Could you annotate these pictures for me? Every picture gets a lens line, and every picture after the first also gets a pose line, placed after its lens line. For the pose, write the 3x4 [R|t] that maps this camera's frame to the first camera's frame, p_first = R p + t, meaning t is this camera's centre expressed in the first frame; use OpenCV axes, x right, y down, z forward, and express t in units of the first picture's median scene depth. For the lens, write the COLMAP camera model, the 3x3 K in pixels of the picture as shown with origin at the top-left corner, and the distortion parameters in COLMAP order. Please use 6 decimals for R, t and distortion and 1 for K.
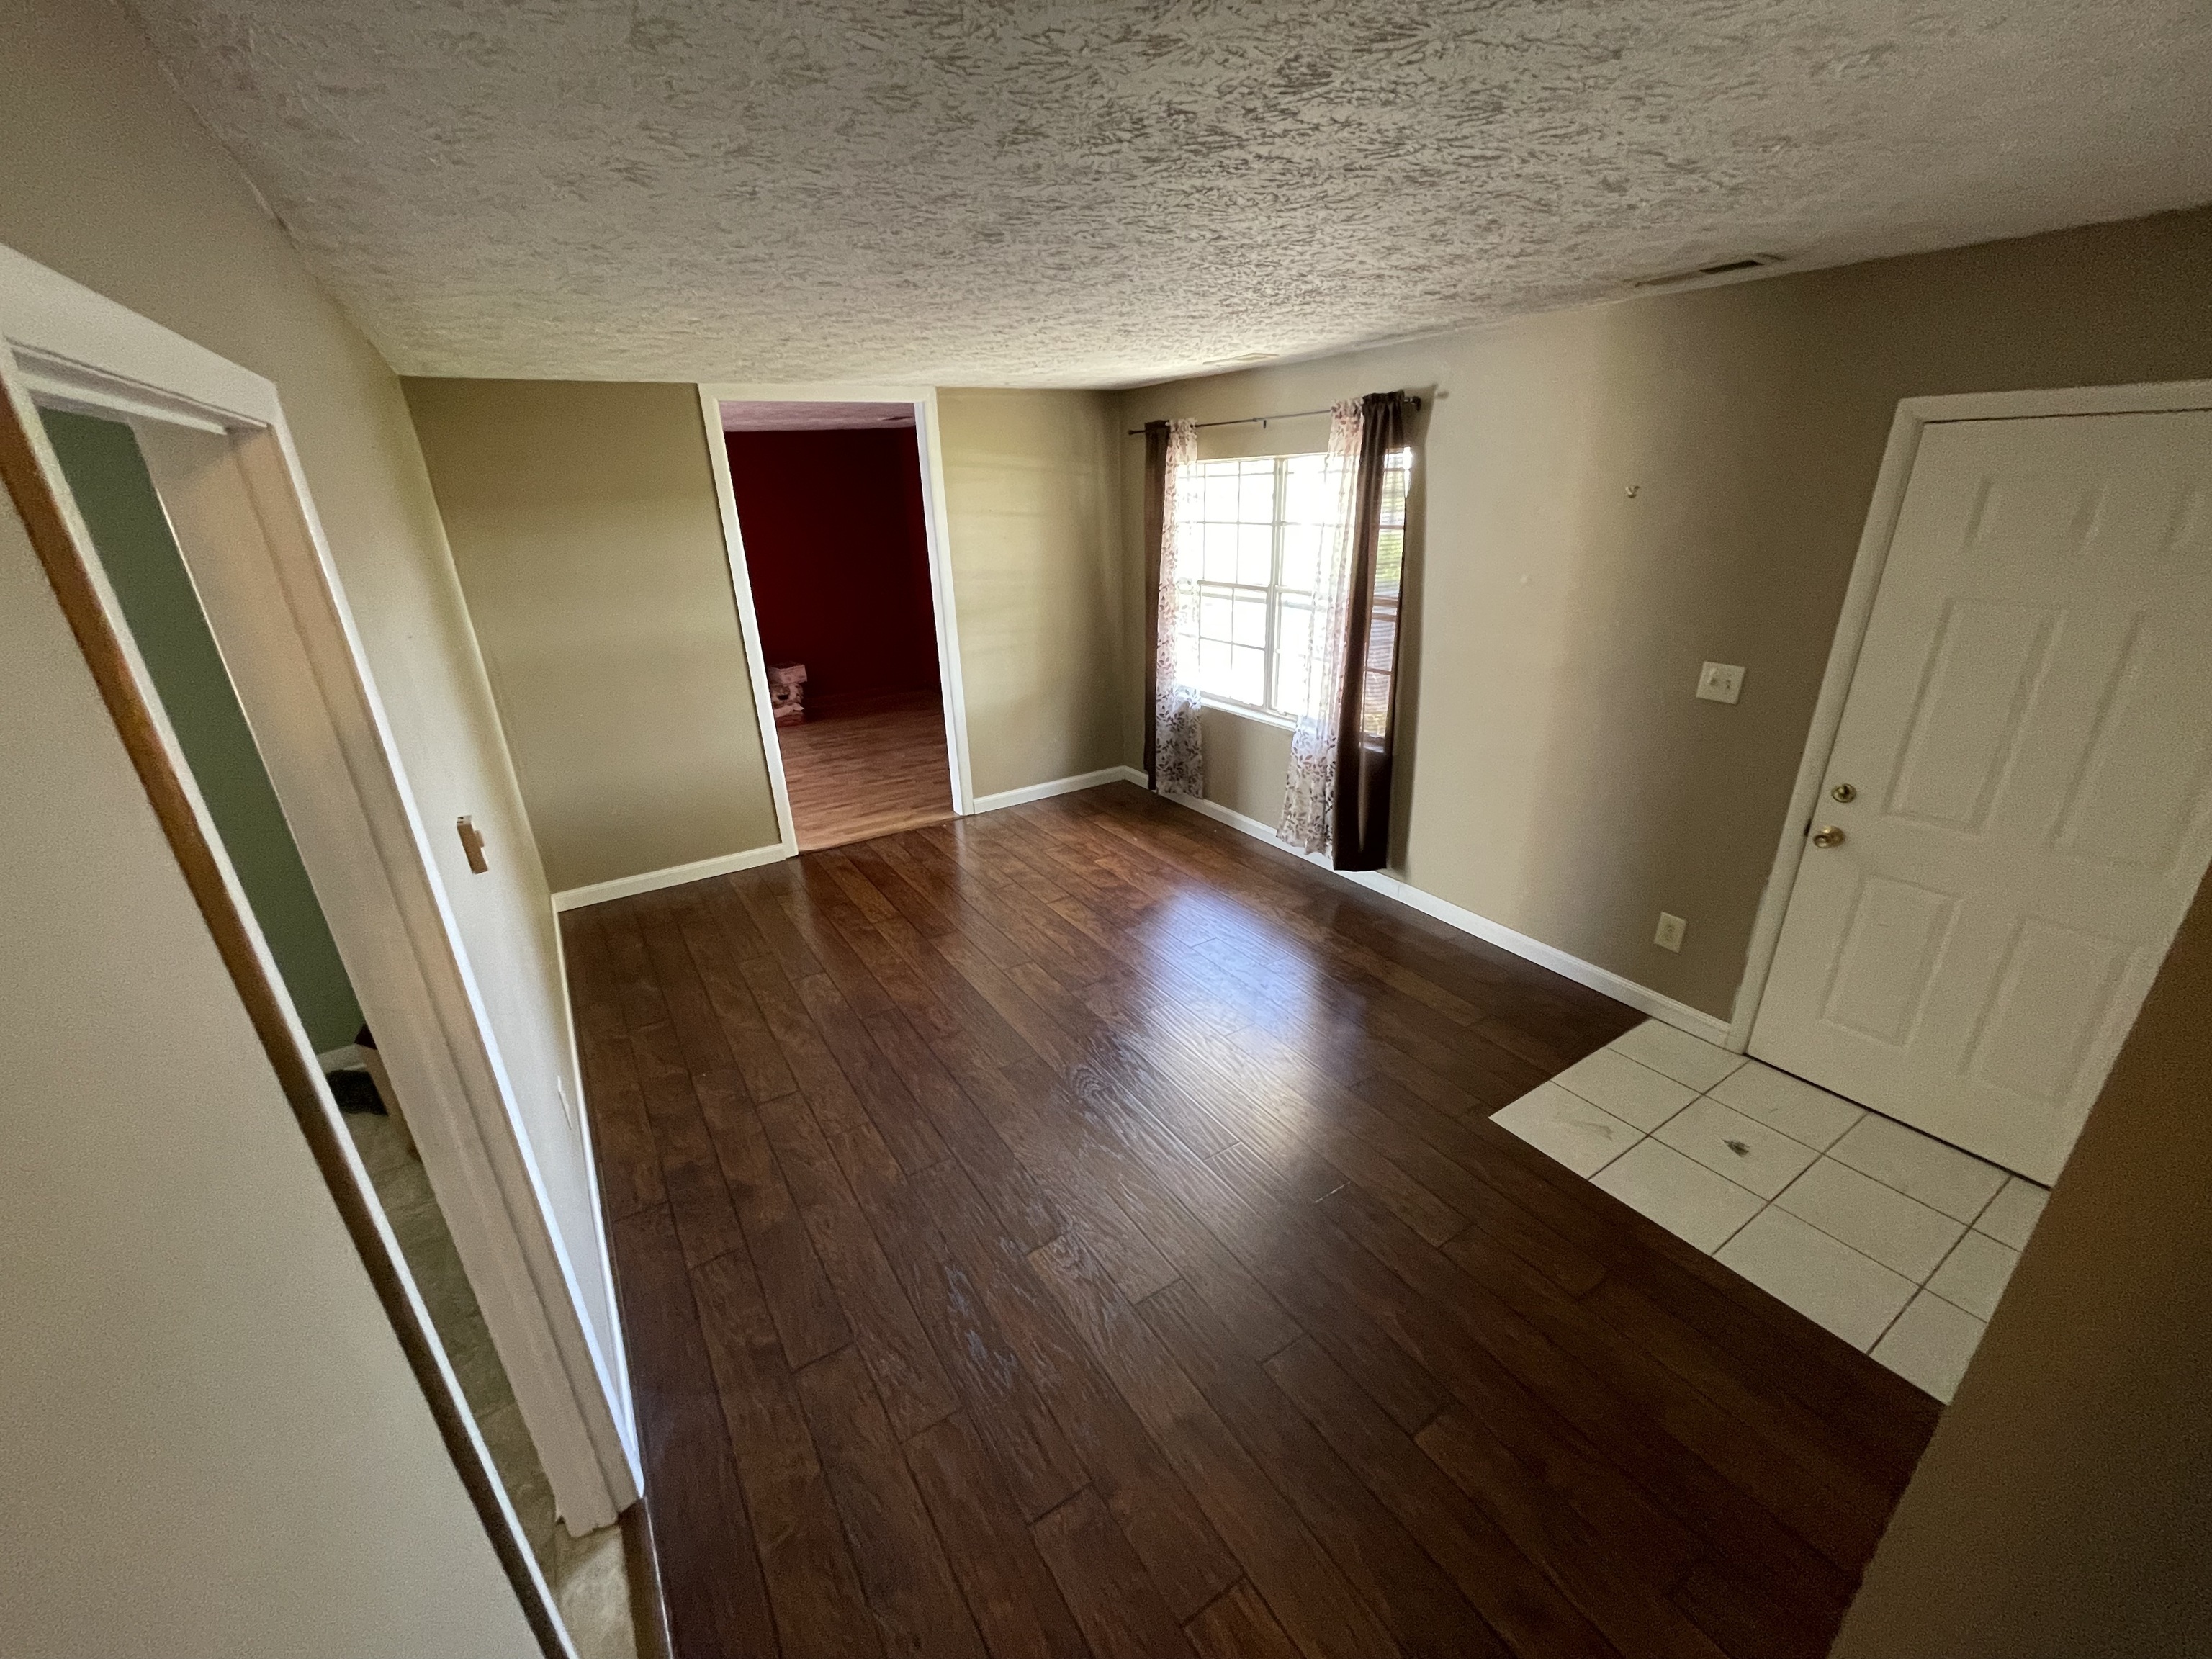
lens RADIAL K [[892.8, 0, 1101.0], [0, 892.8, 839.6], [0, 0, 1]] dist [0.001427, -0.000264]
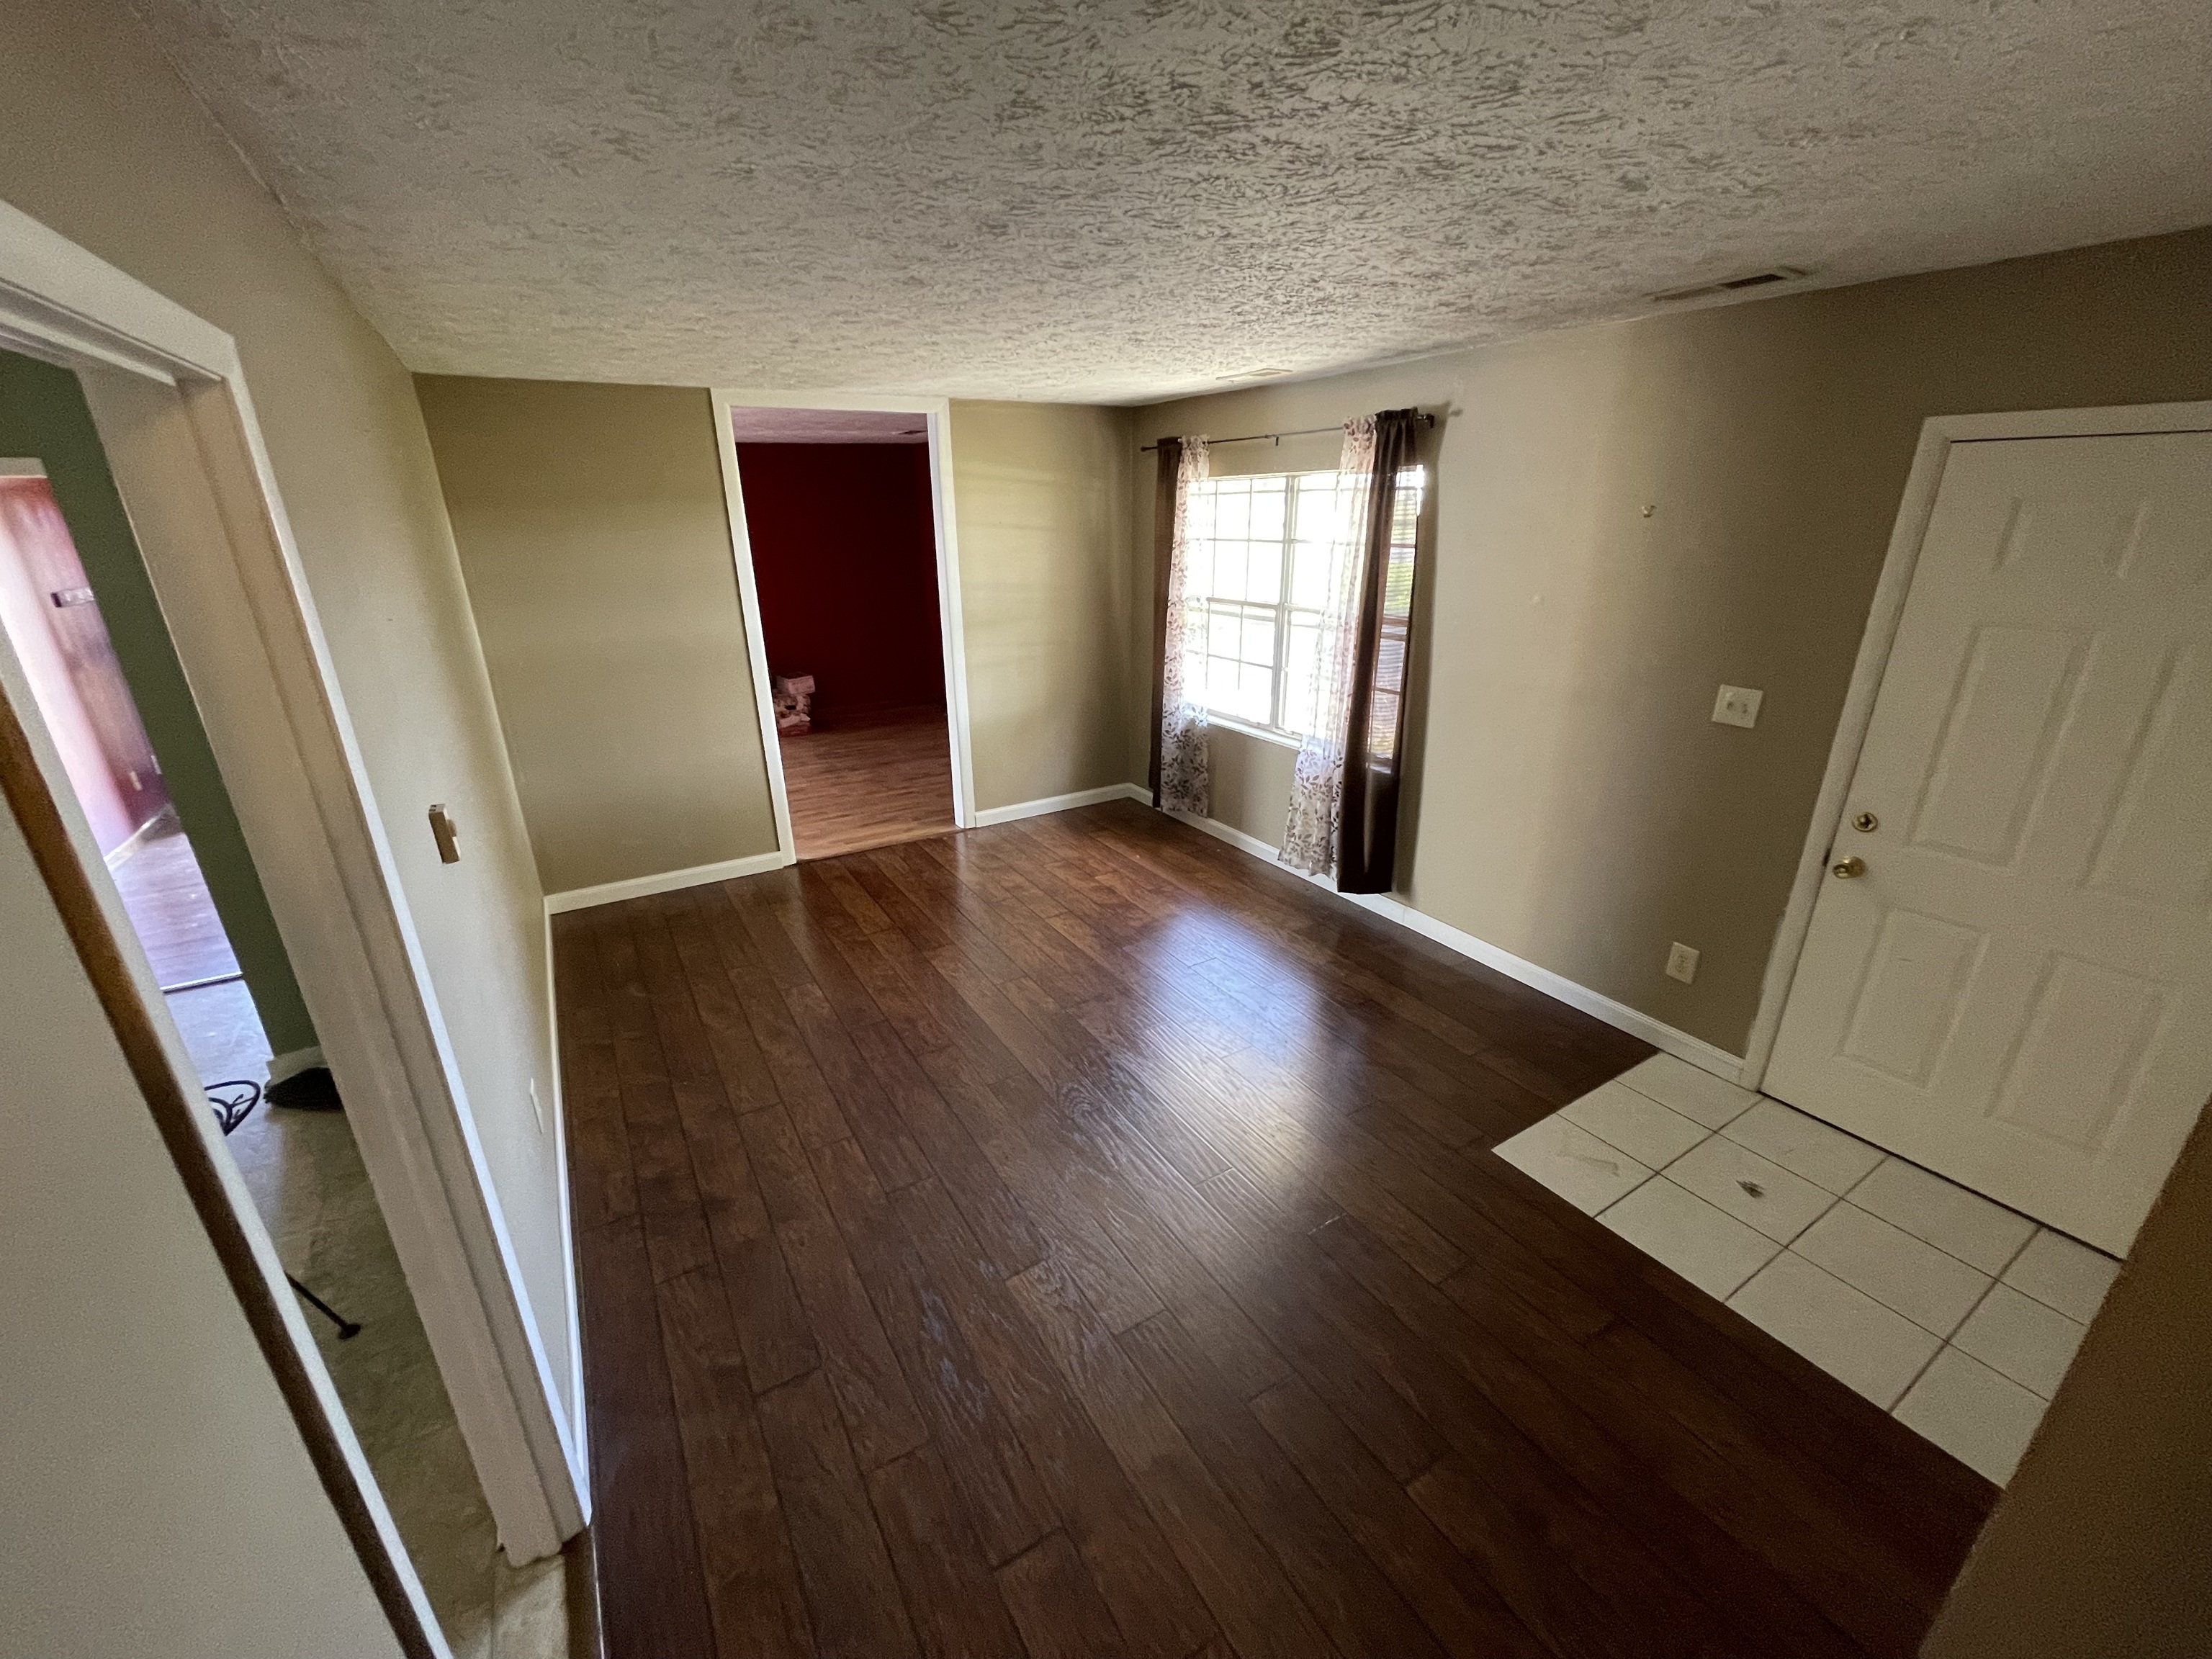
lens RADIAL K [[891.3, 0, 1103.2], [0, 891.3, 840.1], [0, 0, 1]] dist [0.000846, 0.000261]
pose [[0.999618, 0.026364, -0.008333, 0.013893], [-0.026569, 0.999319, -0.025606, 0.012215], [0.007653, 0.025817, 0.999637, 0.025469]]
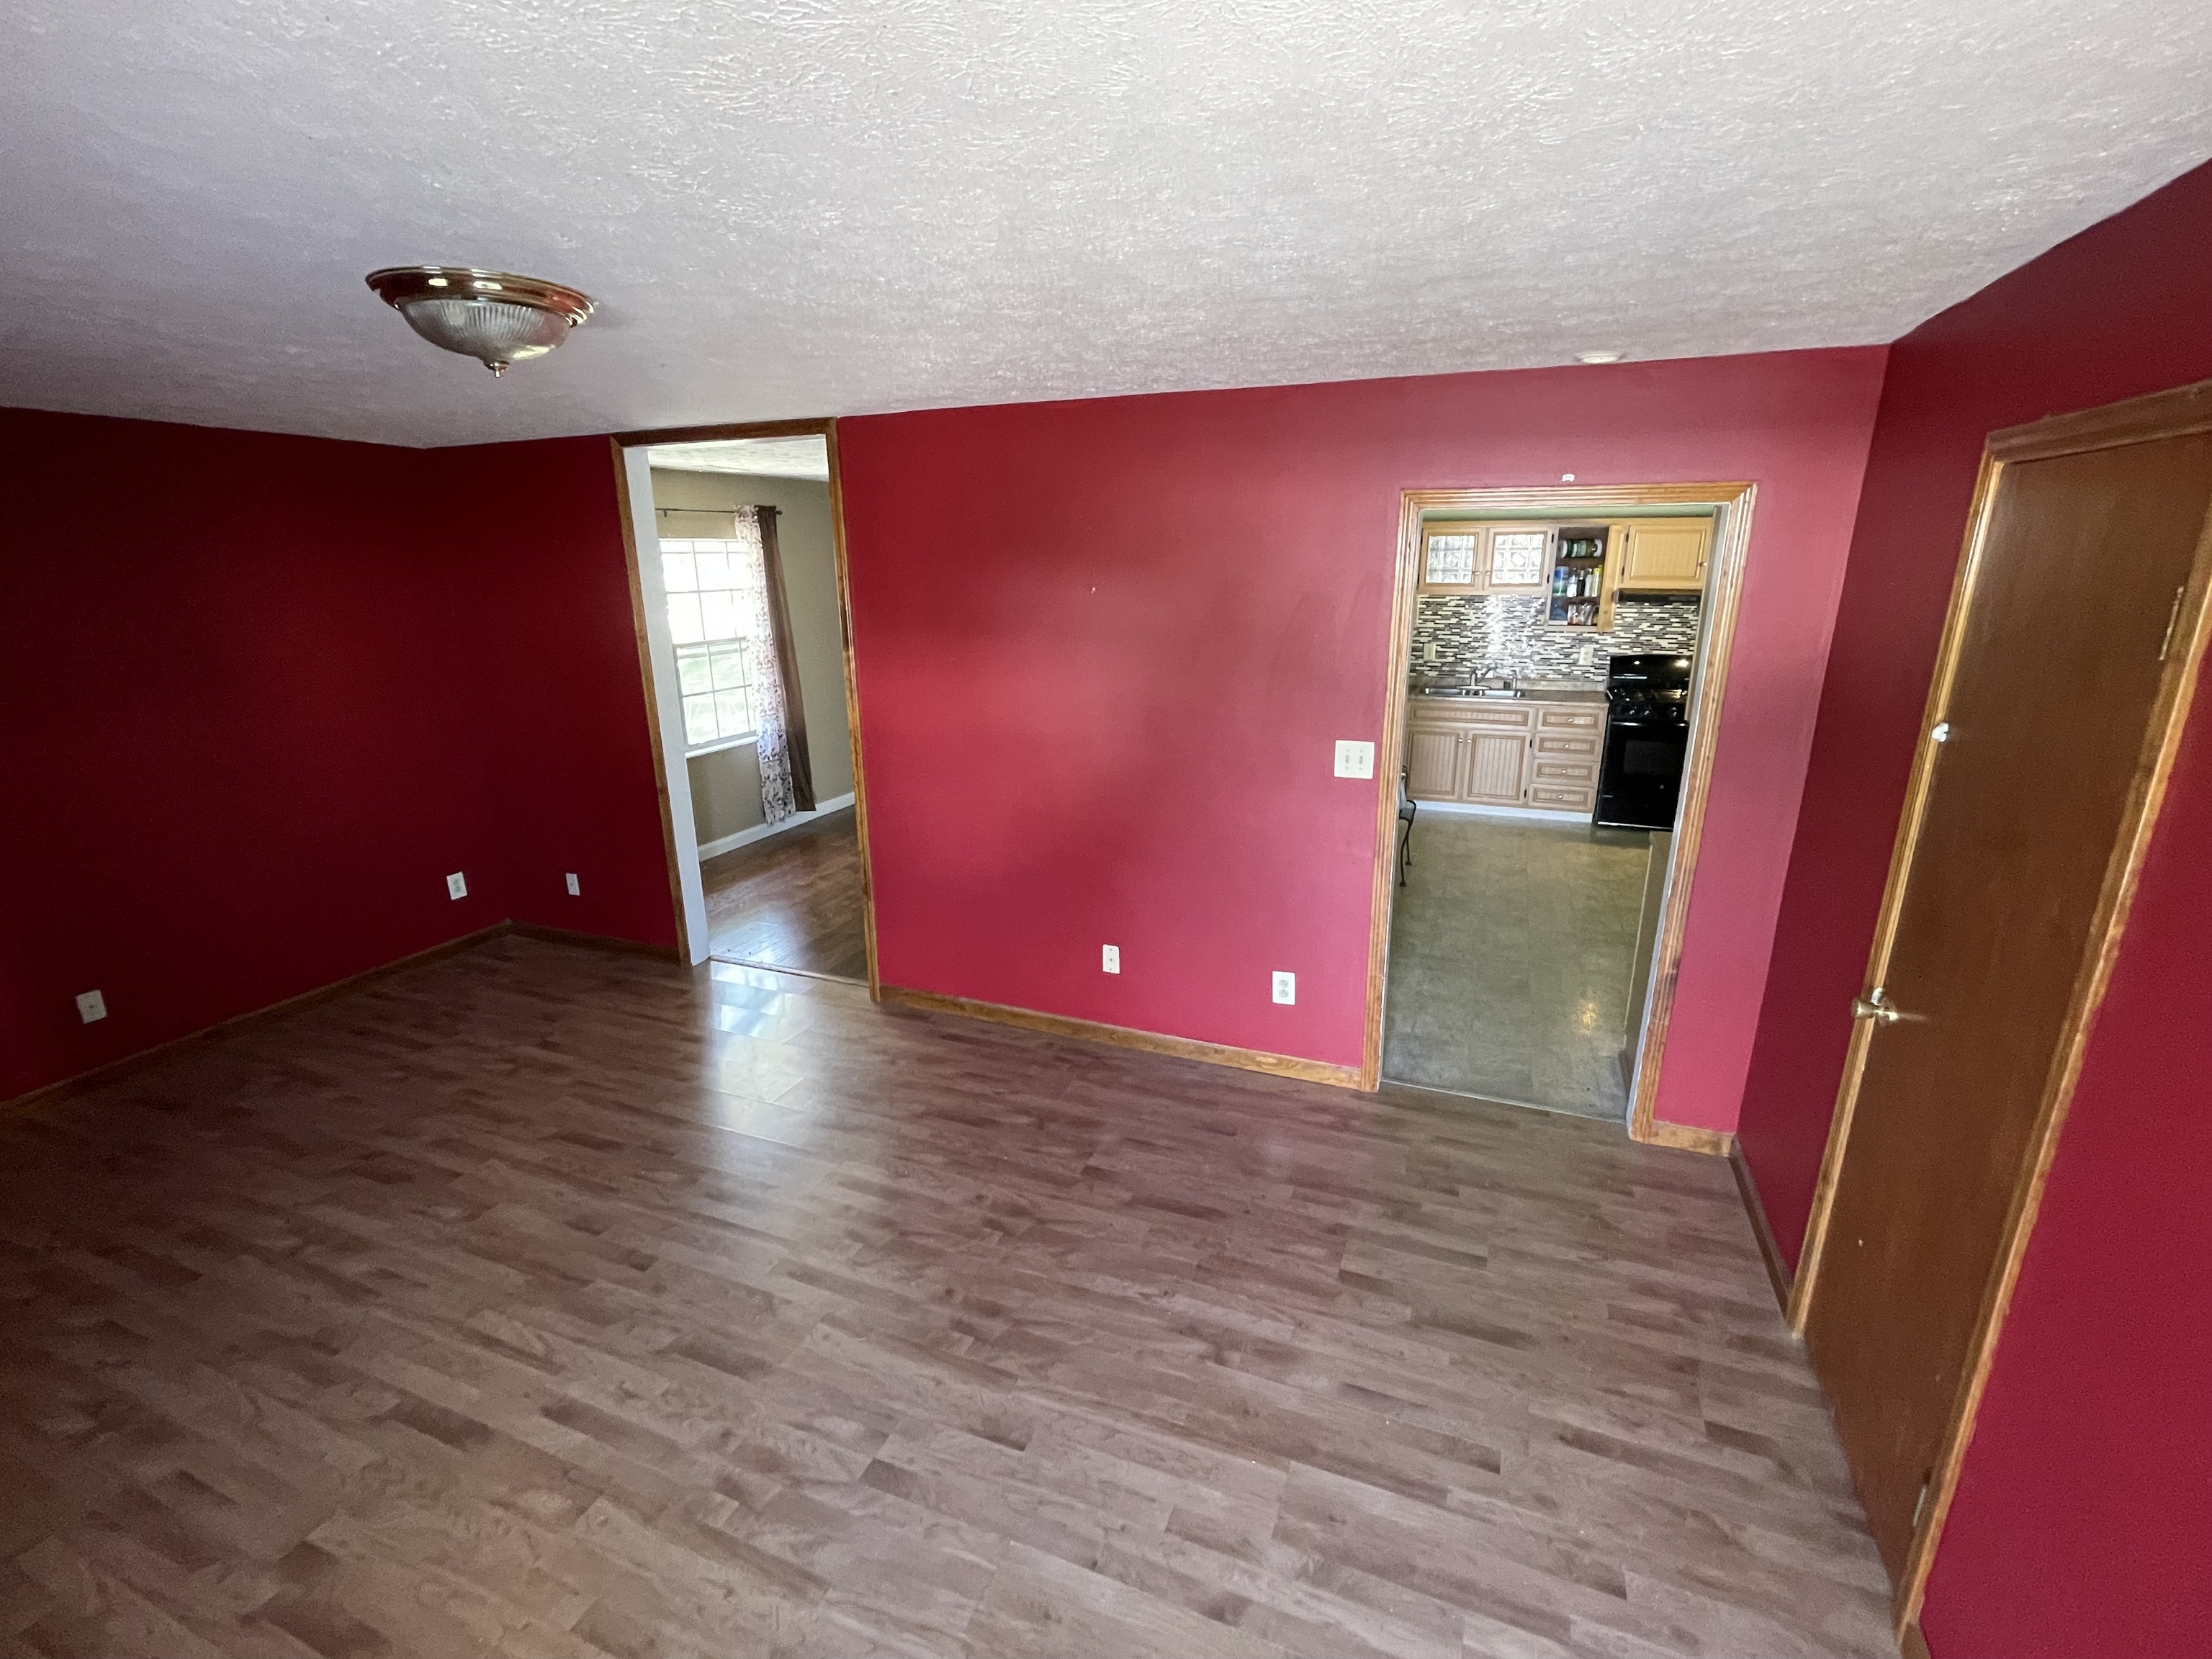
lens RADIAL K [[984.9, 0, 1111.6], [0, 984.9, 832.4], [0, 0, 1]] dist [0.002557, -0.000205]
pose [[-0.580421, -0.191310, 0.791525, -1.856119], [0.327614, 0.835017, 0.442059, -0.699117], [-0.745507, 0.515895, -0.421985, 1.881138]]
